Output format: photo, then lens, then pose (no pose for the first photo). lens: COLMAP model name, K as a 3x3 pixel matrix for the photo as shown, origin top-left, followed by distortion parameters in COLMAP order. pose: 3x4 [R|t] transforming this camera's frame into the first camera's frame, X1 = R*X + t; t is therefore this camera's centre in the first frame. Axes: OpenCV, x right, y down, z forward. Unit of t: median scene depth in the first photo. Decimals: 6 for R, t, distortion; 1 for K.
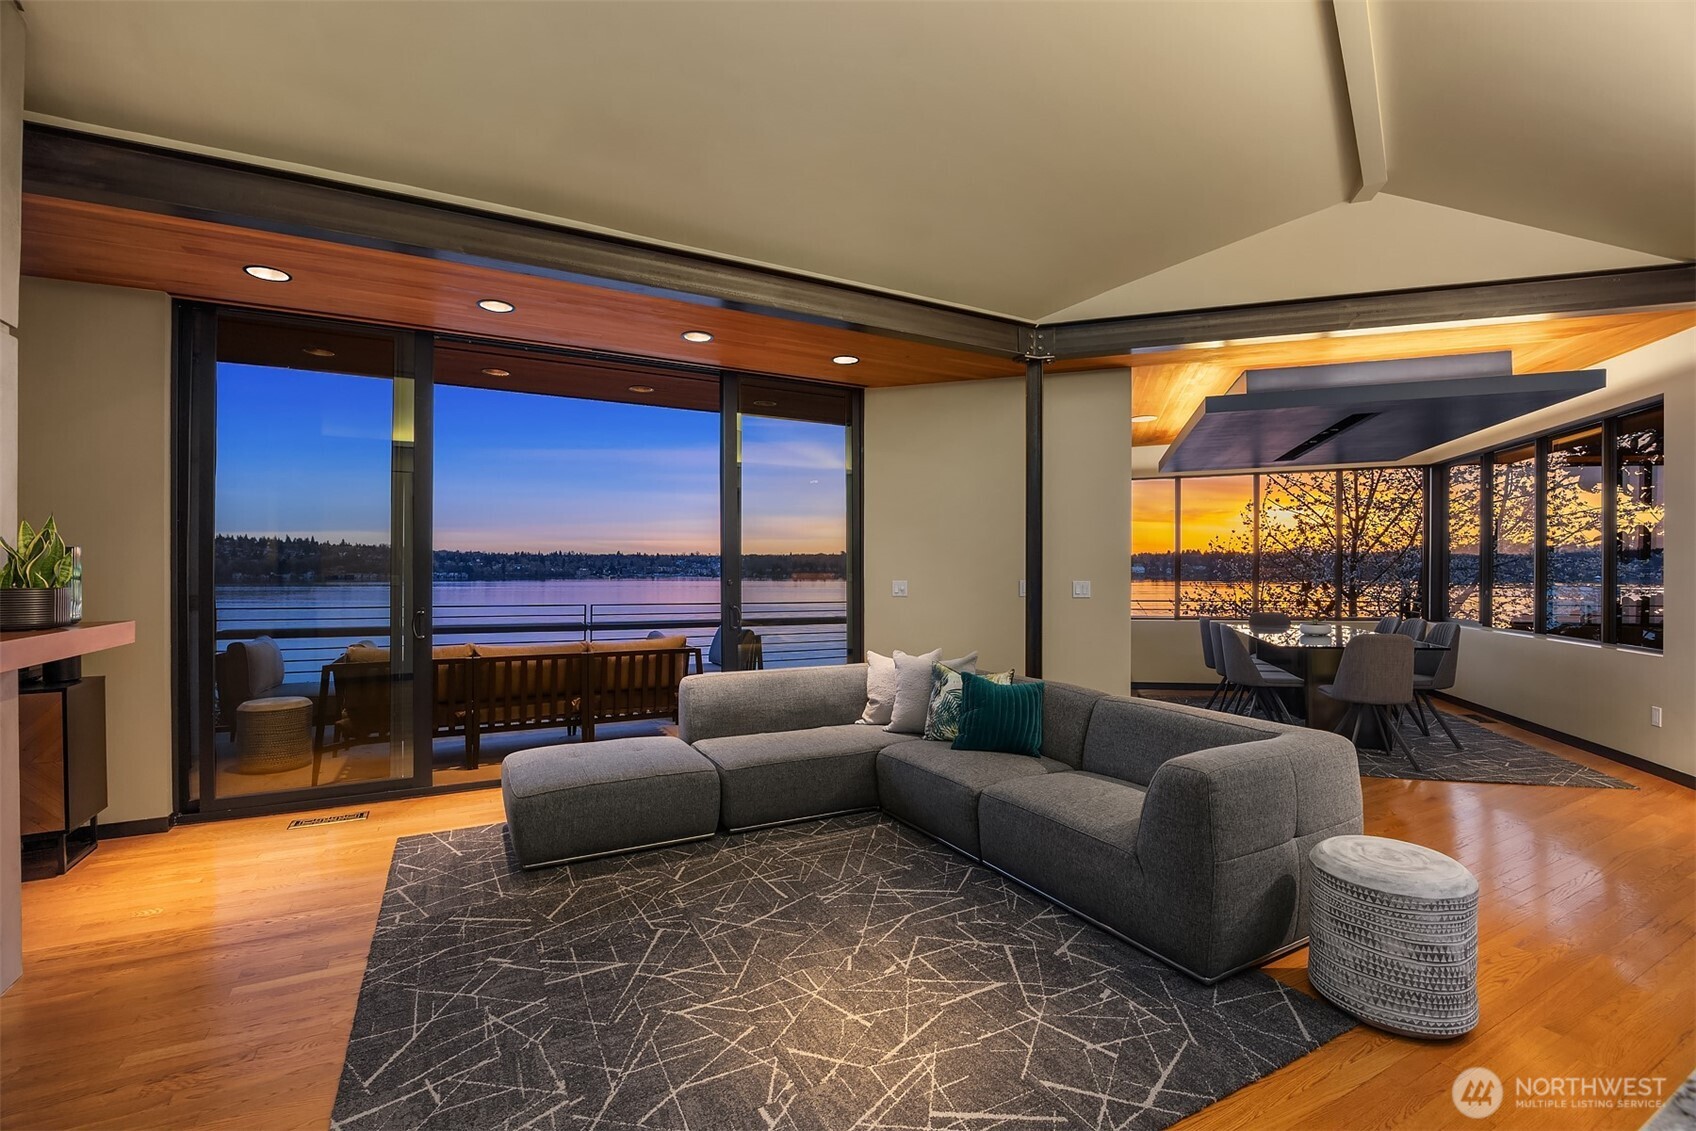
lens RADIAL K [[740.2, 0, 848.0], [0, 740.2, 565.5], [0, 0, 1]] dist [-0.016819, 0.000388]
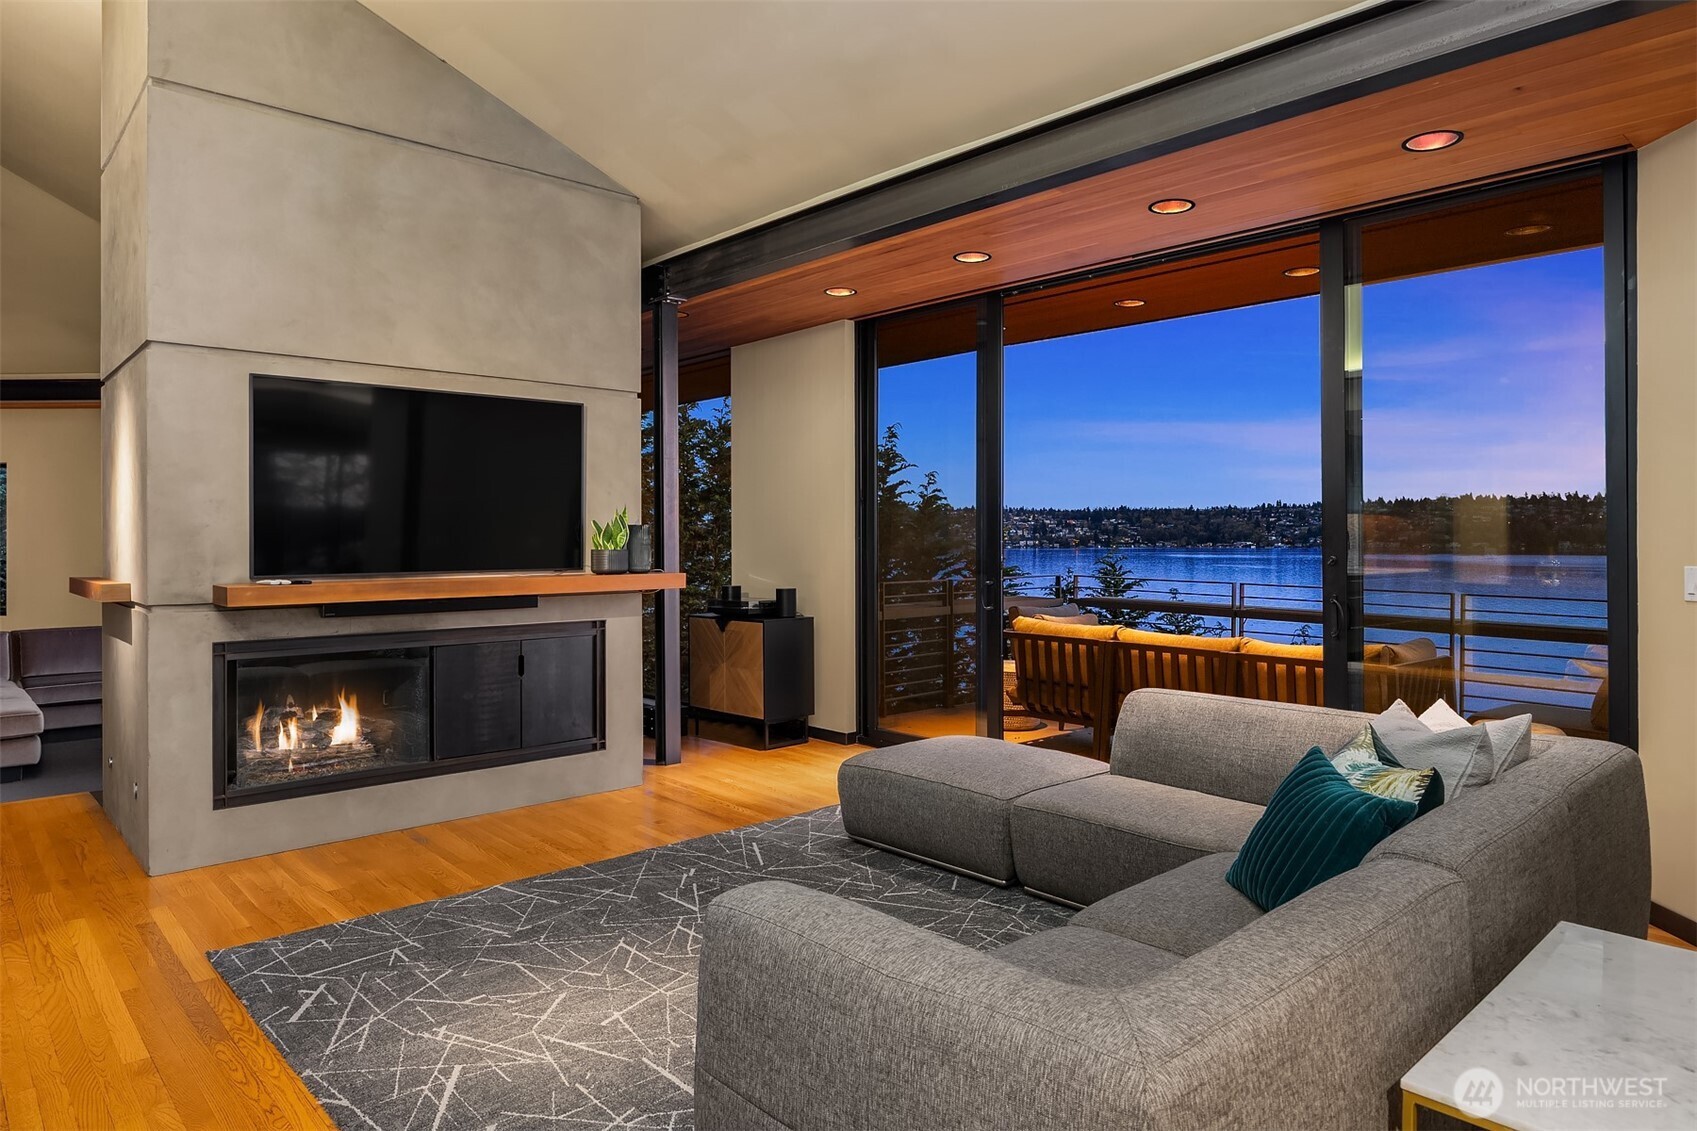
lens RADIAL K [[1020.4, 0, 853.3], [0, 1020.4, 531.8], [0, 0, 1]] dist [-0.003225, -0.000819]
pose [[0.256283, -0.005346, -0.966587, 0.654970], [0.004899, 0.999979, -0.004232, 0.000624], [0.966589, -0.003651, 0.256304, 0.464831]]
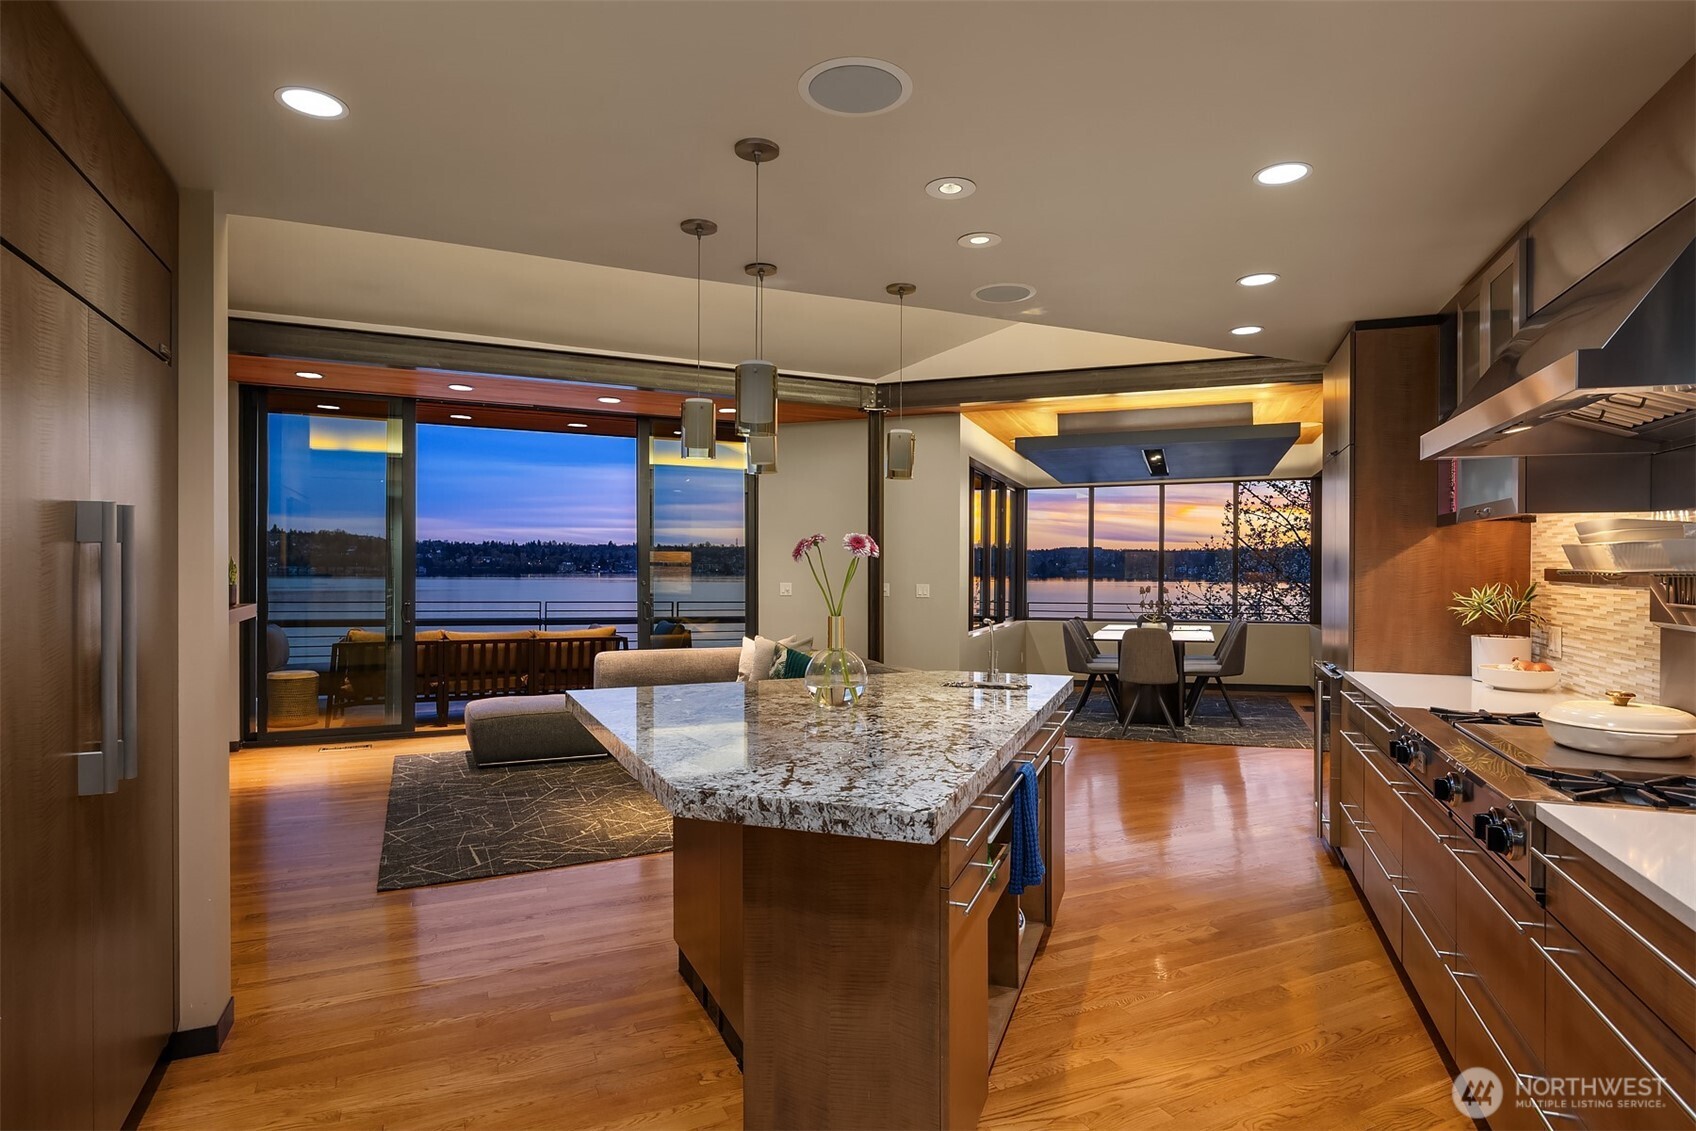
lens RADIAL K [[935.7, 0, 848.0], [0, 935.7, 565.5], [0, 0, 1]] dist [0.001333, 0.000064]
pose [[0.998586, 0.005970, -0.052824, 0.320096], [-0.005670, 0.999967, 0.005838, -0.021584], [0.052857, -0.005530, 0.998587, -0.676068]]
